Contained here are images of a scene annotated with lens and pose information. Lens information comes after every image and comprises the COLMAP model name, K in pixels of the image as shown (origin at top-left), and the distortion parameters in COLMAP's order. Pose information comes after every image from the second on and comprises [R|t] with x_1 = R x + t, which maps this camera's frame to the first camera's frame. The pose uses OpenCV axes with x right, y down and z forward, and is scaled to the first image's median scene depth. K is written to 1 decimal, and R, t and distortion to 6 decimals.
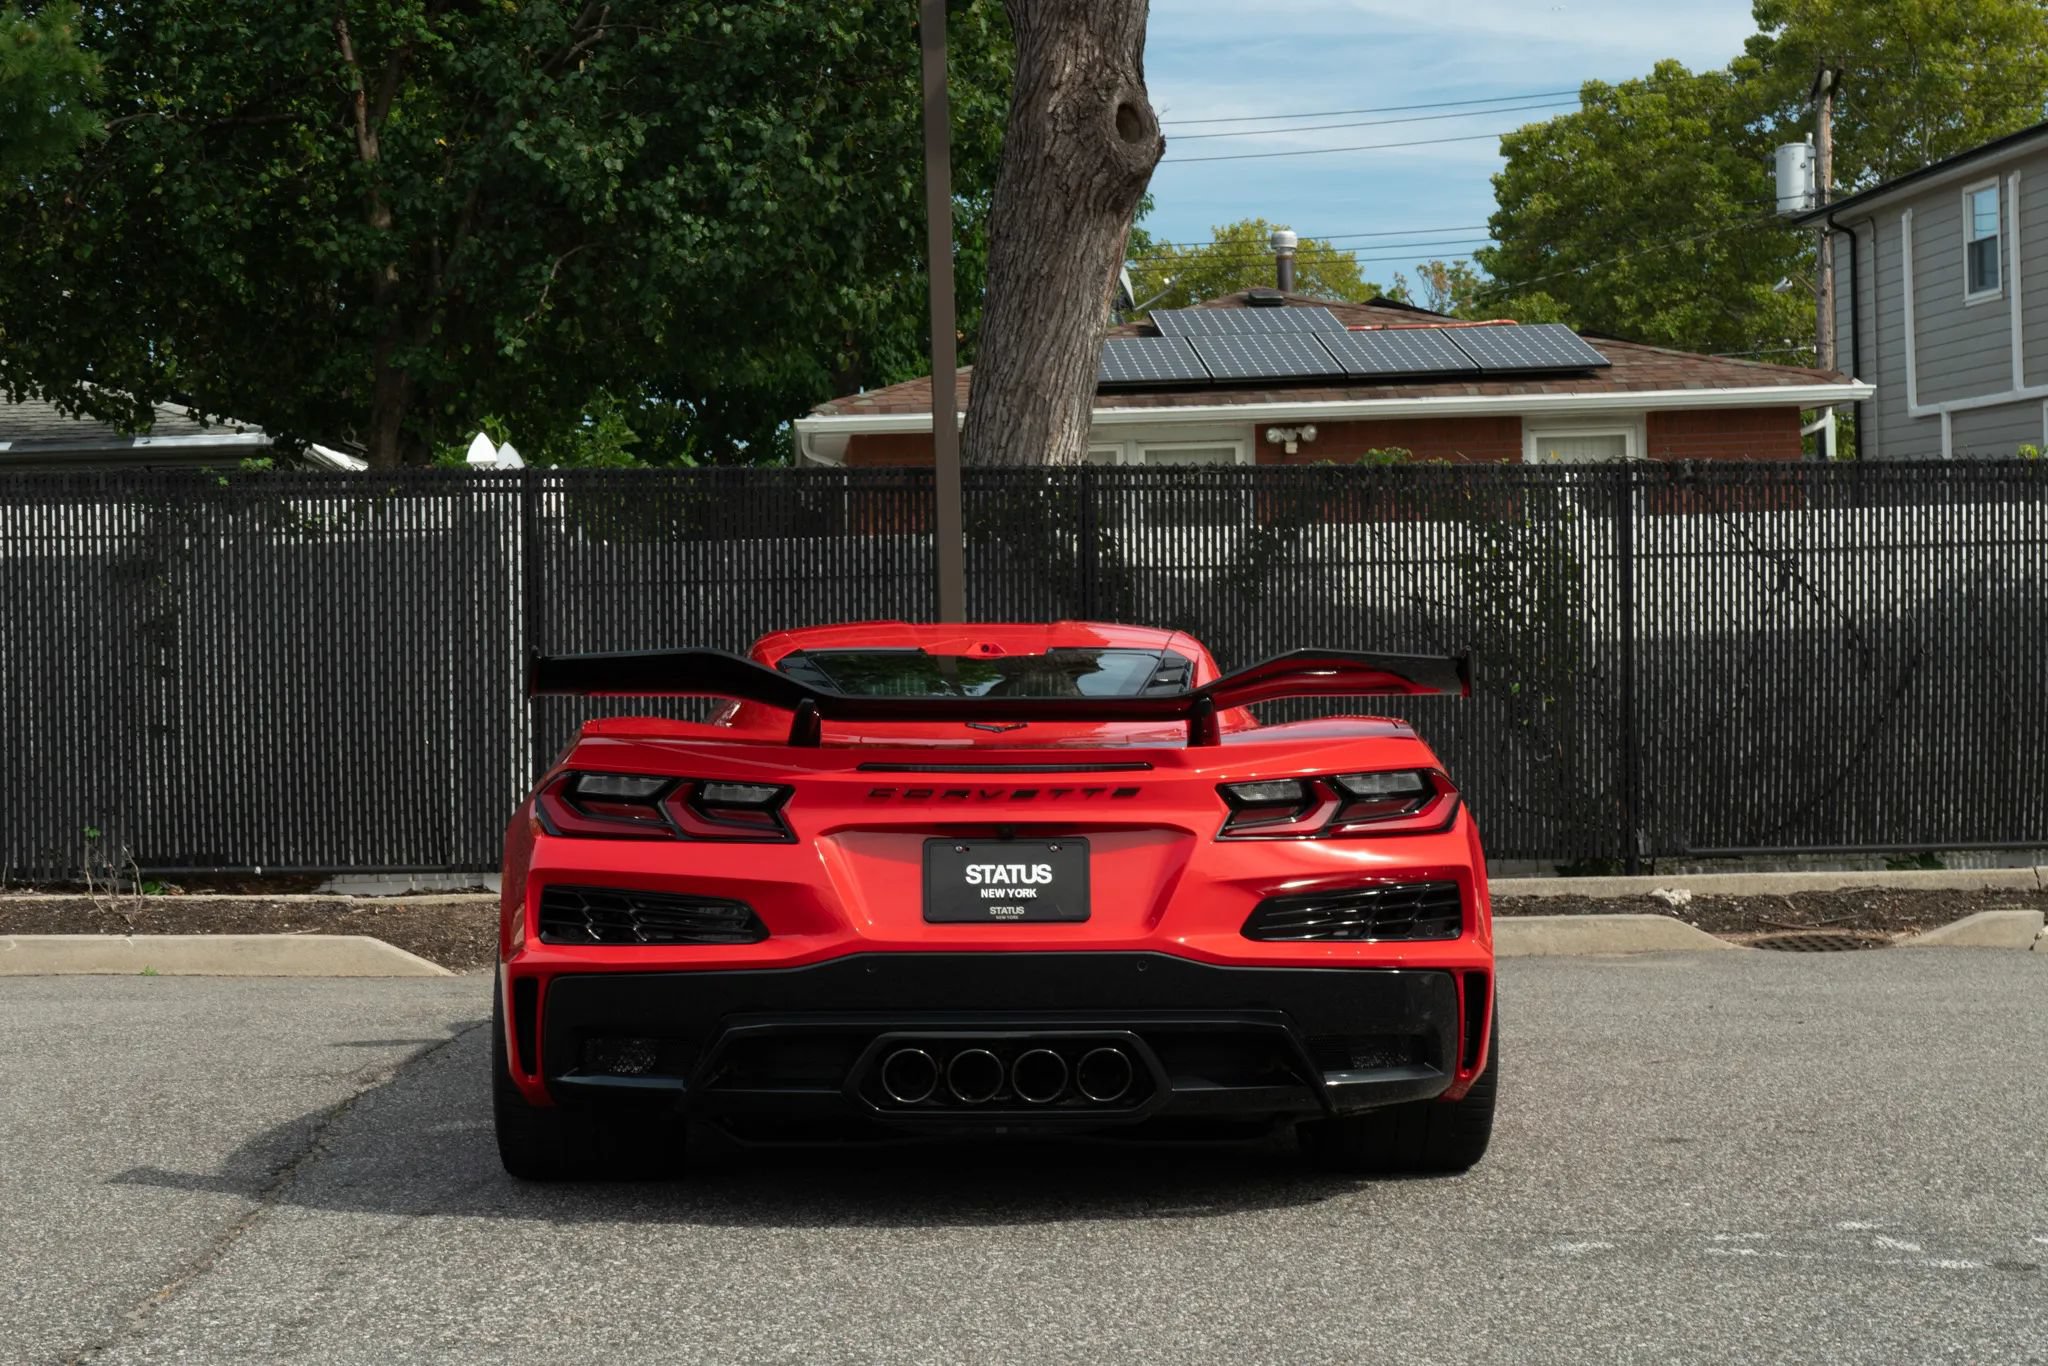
lens RADIAL K [[3239.1, 0, 1006.1], [0, 3239.1, 724.4], [0, 0, 1]] dist [0.040969, 0.000000]
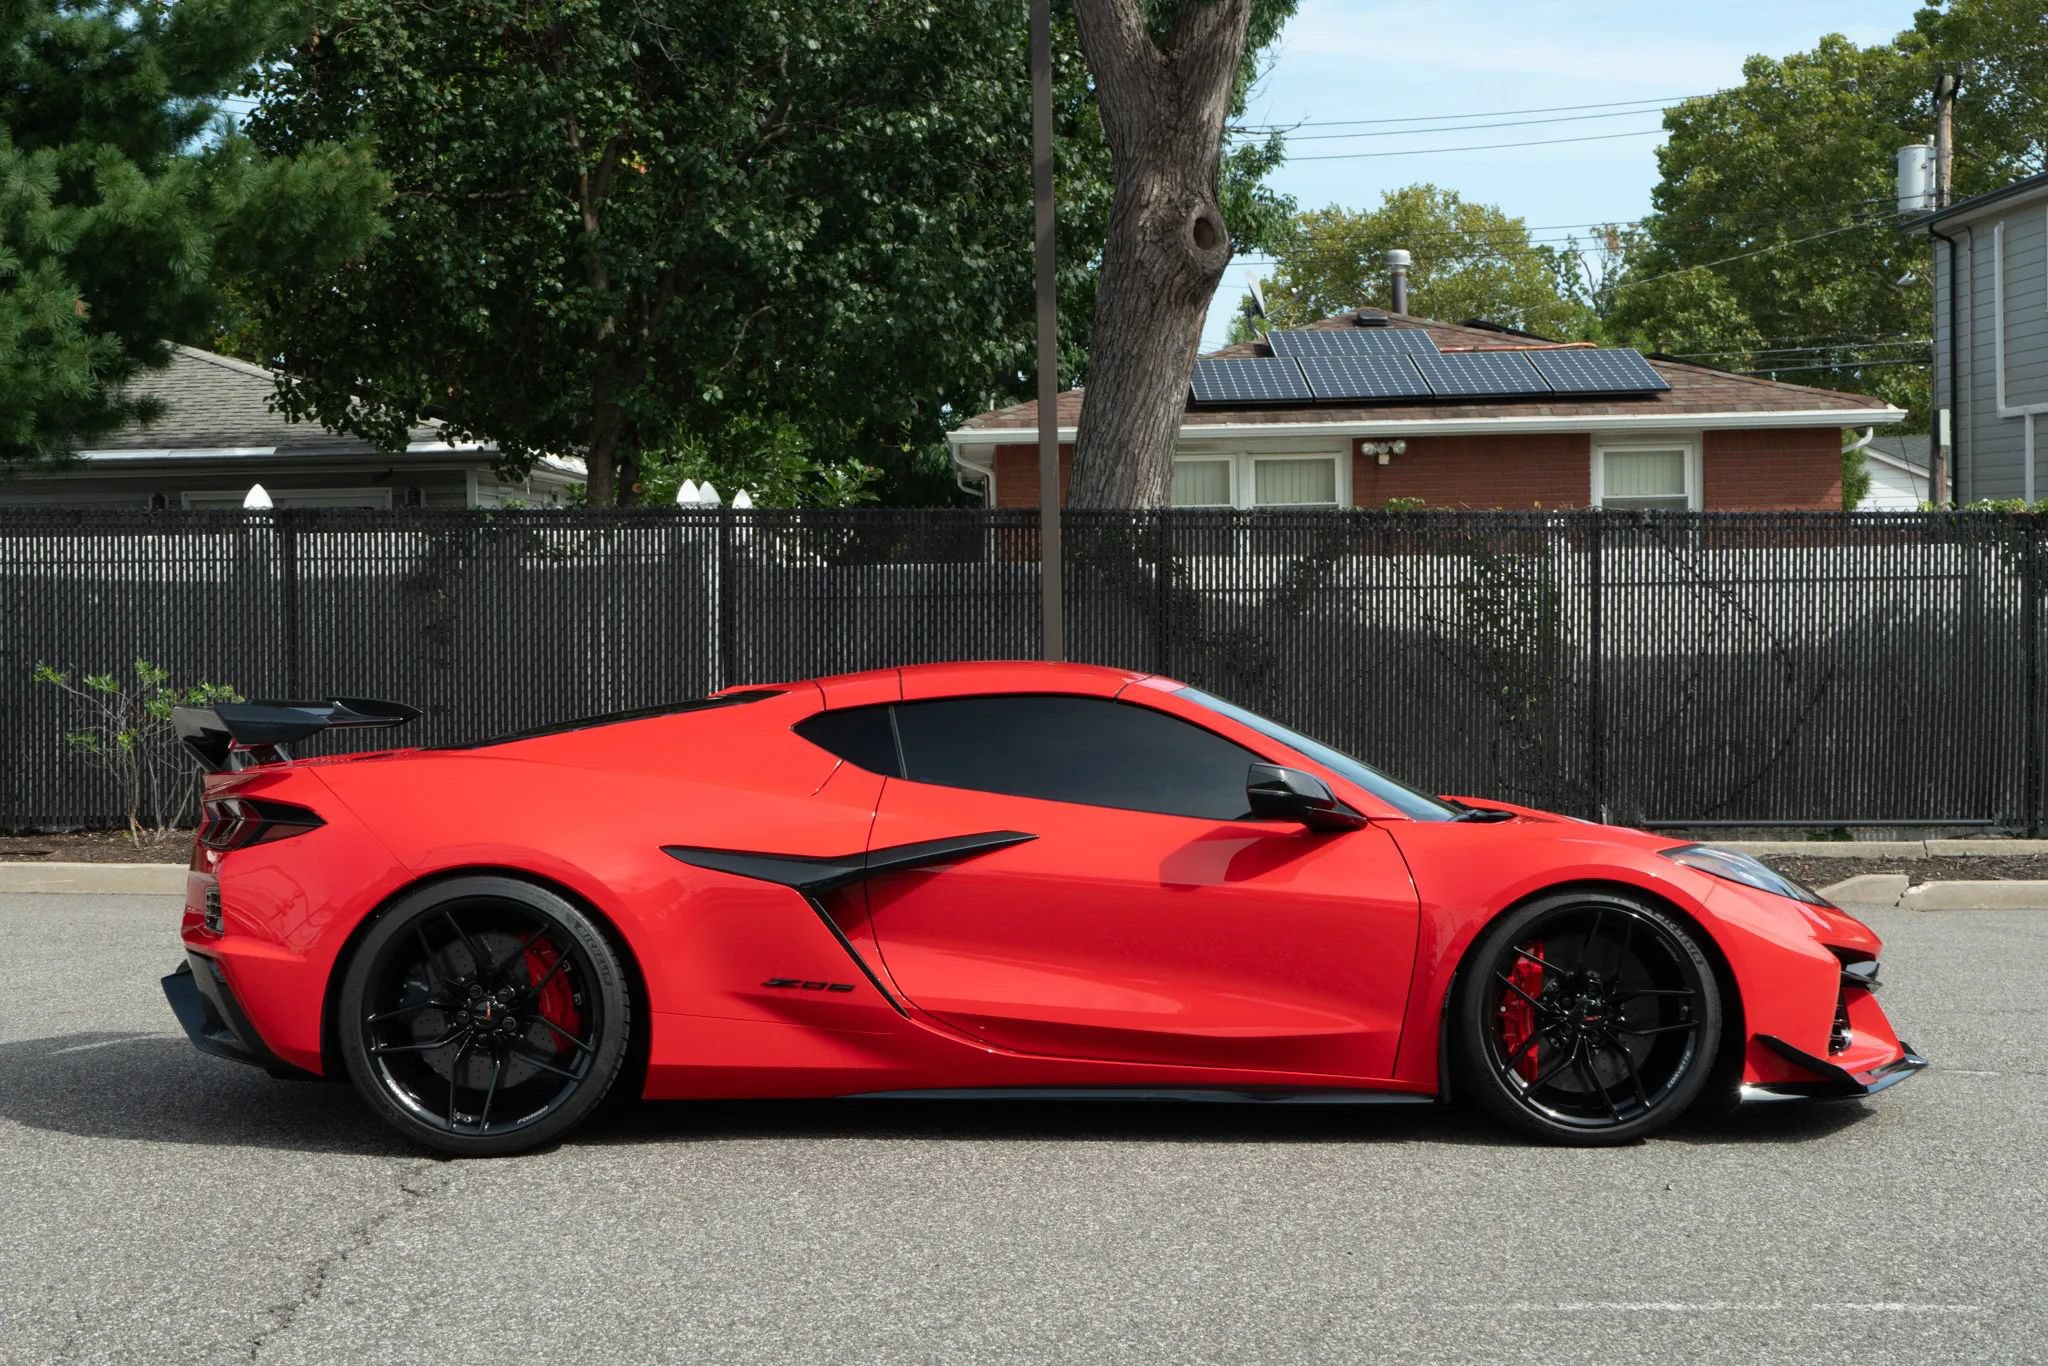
lens RADIAL K [[3450.2, 0, 974.4], [0, 3450.2, 631.9], [0, 0, 1]] dist [0.041306, 0.000000]
pose [[0.997943, 0.012557, -0.062860, 0.034430], [-0.013322, 0.999842, -0.011765, -0.014563], [0.062702, 0.012578, 0.997953, -0.329985]]
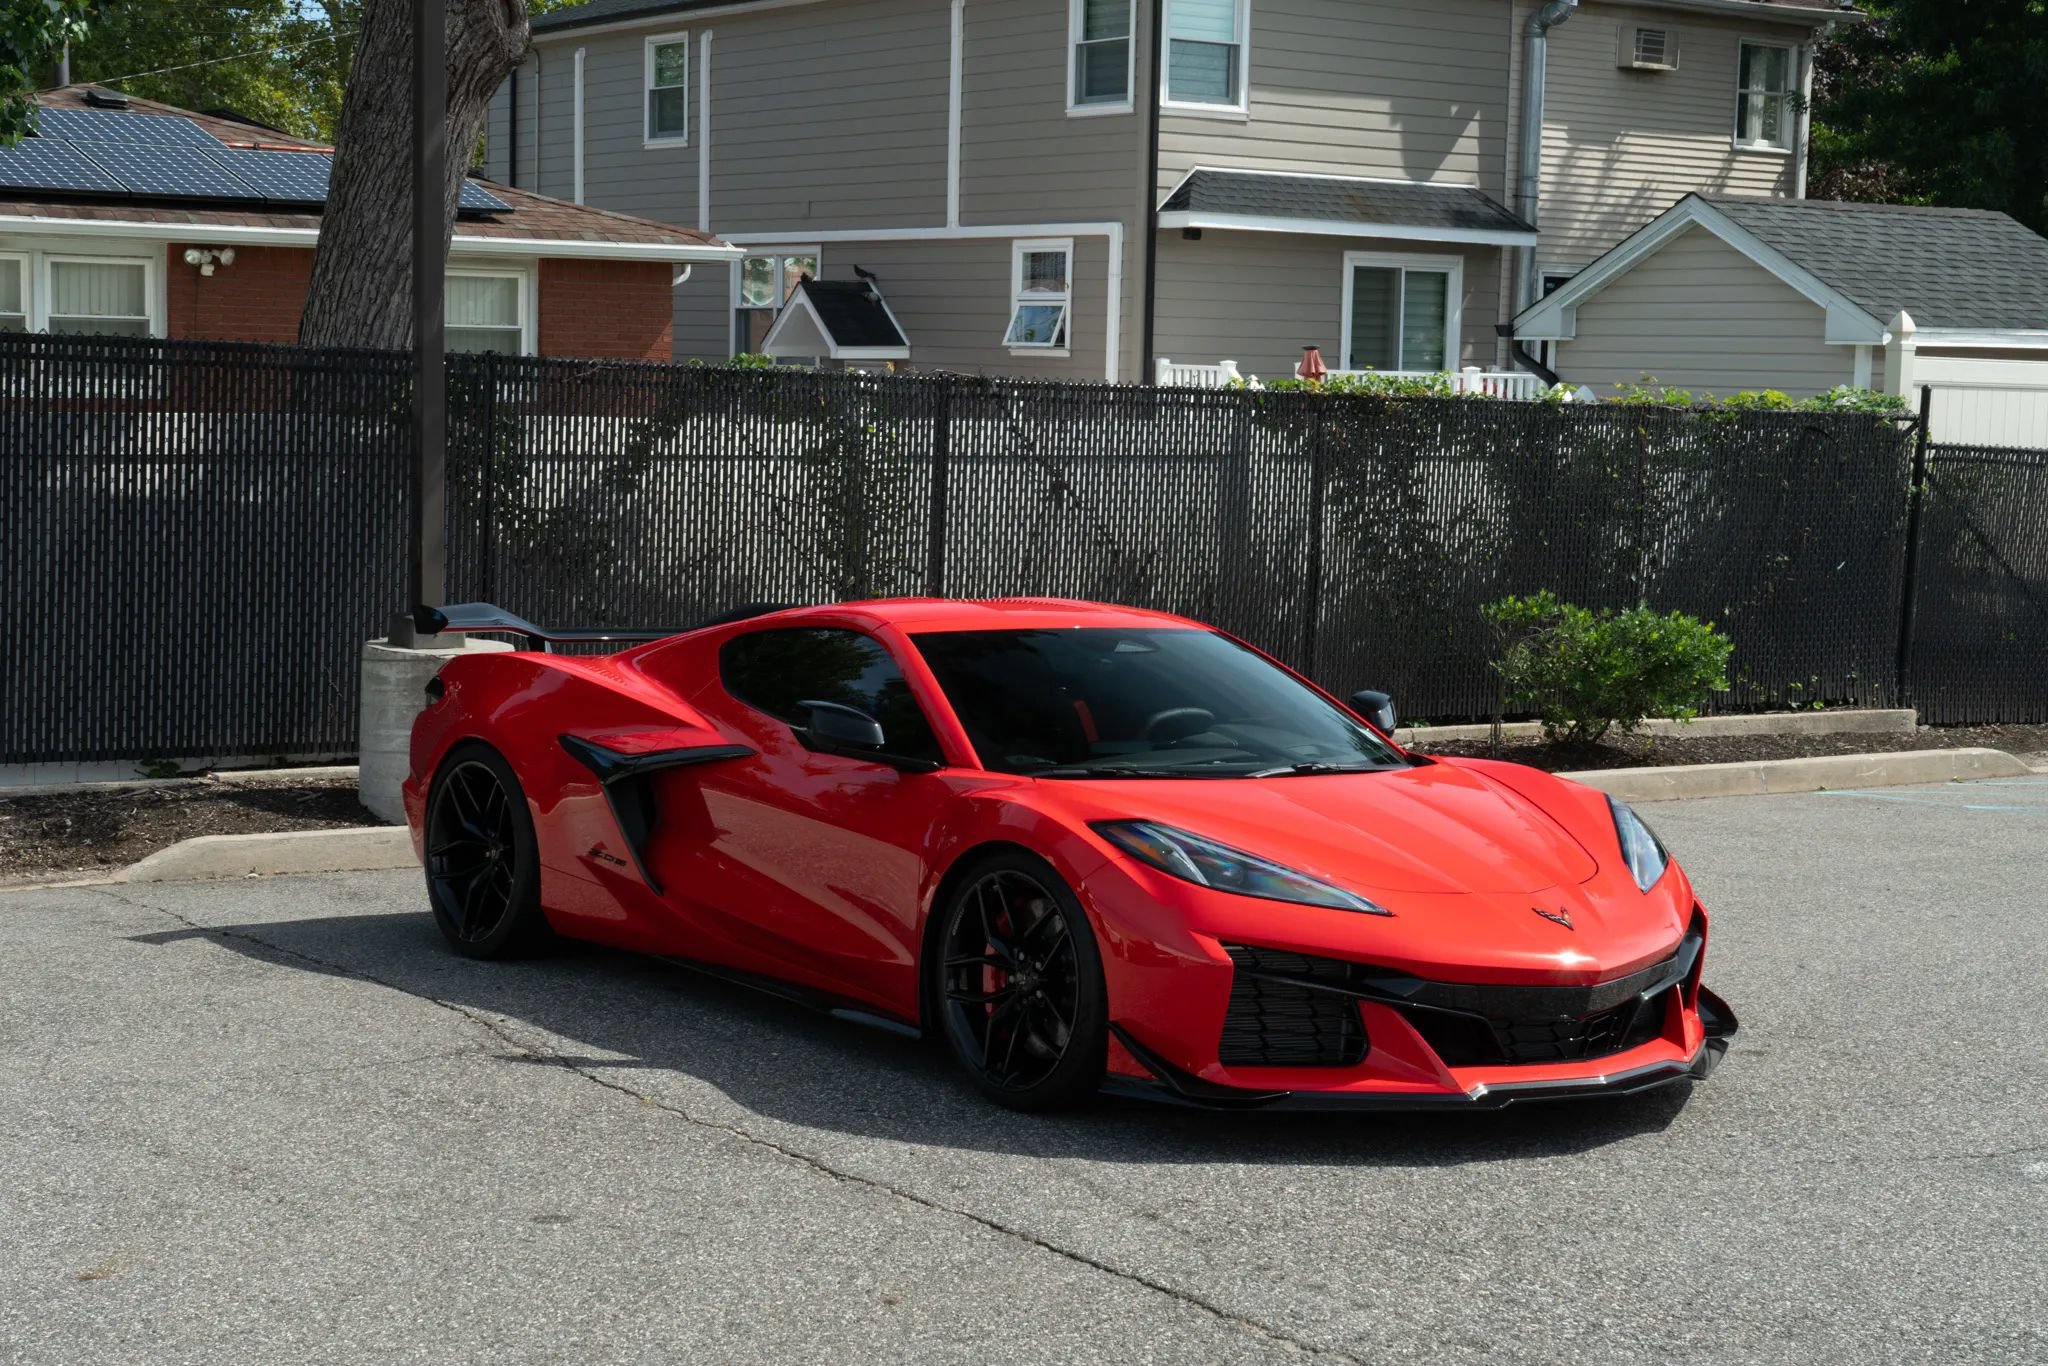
lens RADIAL K [[3239.1, 0, 1019.0], [0, 3239.1, 696.6], [0, 0, 1]] dist [0.040969, 0.000000]
pose [[0.848250, -0.004868, 0.529574, -0.352764], [-0.032105, 0.997646, 0.060596, -0.038159], [-0.528622, -0.068403, 0.846097, 0.049042]]
